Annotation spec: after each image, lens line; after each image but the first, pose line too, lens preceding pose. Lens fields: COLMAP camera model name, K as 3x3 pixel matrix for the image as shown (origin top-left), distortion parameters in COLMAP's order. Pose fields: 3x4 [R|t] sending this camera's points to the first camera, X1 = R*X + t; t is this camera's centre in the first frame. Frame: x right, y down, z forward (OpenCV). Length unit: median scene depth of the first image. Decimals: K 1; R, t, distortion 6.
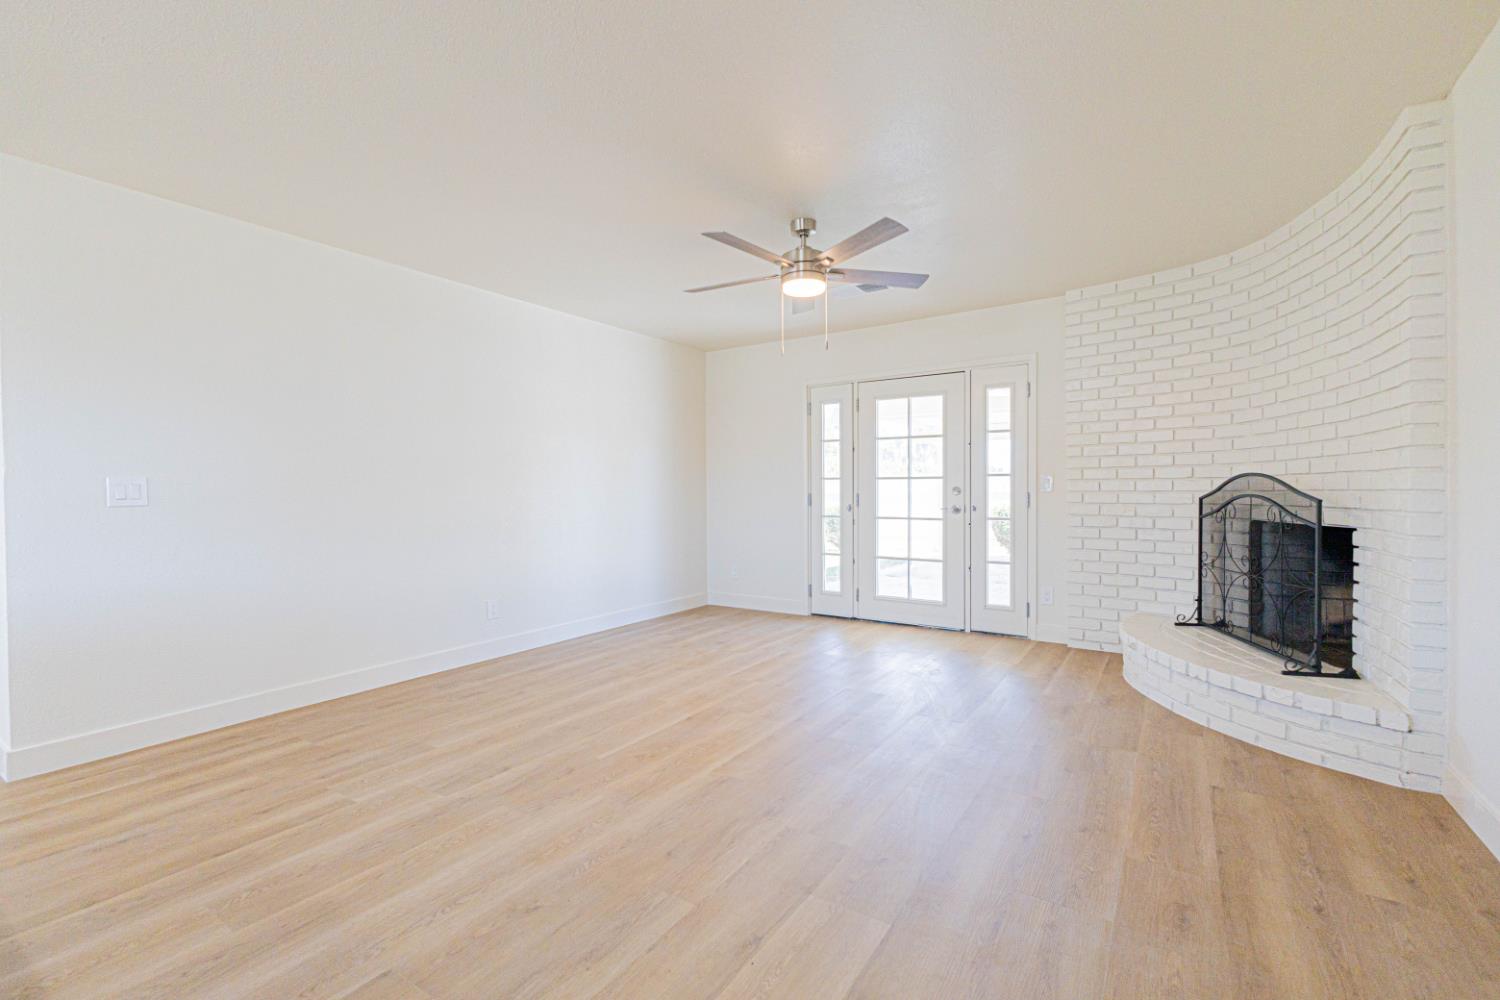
lens RADIAL K [[645.1, 0, 752.0], [0, 645.1, 494.7], [0, 0, 1]] dist [0.013462, -0.003428]
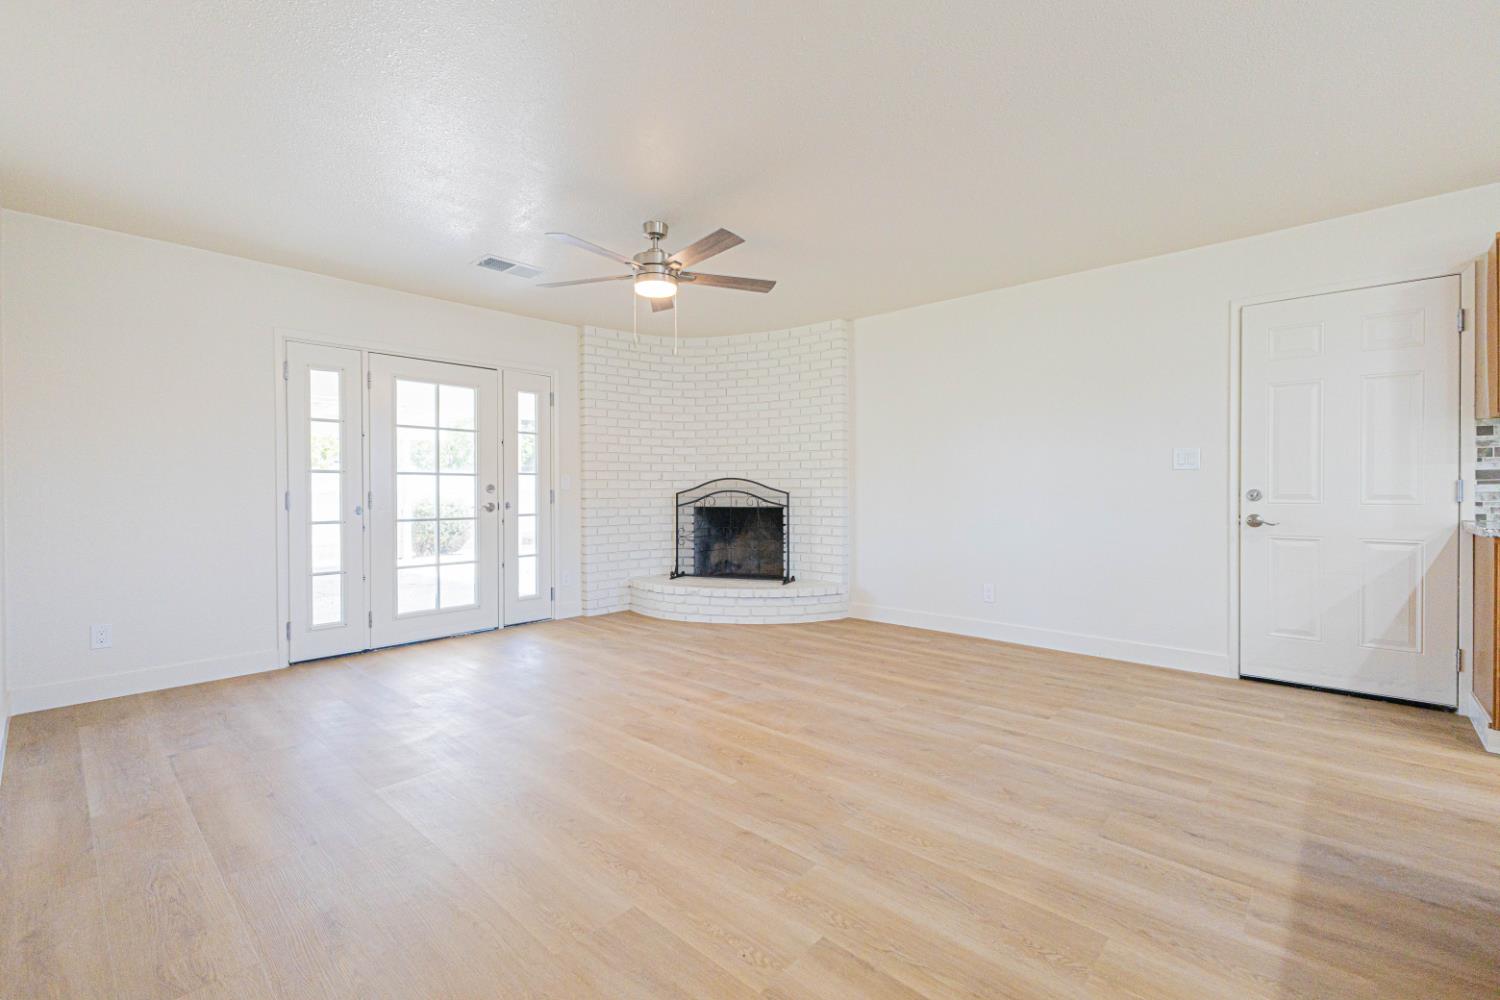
lens RADIAL K [[645.1, 0, 752.0], [0, 645.1, 494.7], [0, 0, 1]] dist [0.013462, -0.003428]
pose [[0.158819, -0.002557, 0.987304, -0.639825], [0.010084, 0.999949, 0.000967, 0.006779], [-0.987256, 0.009802, 0.158836, 0.479021]]
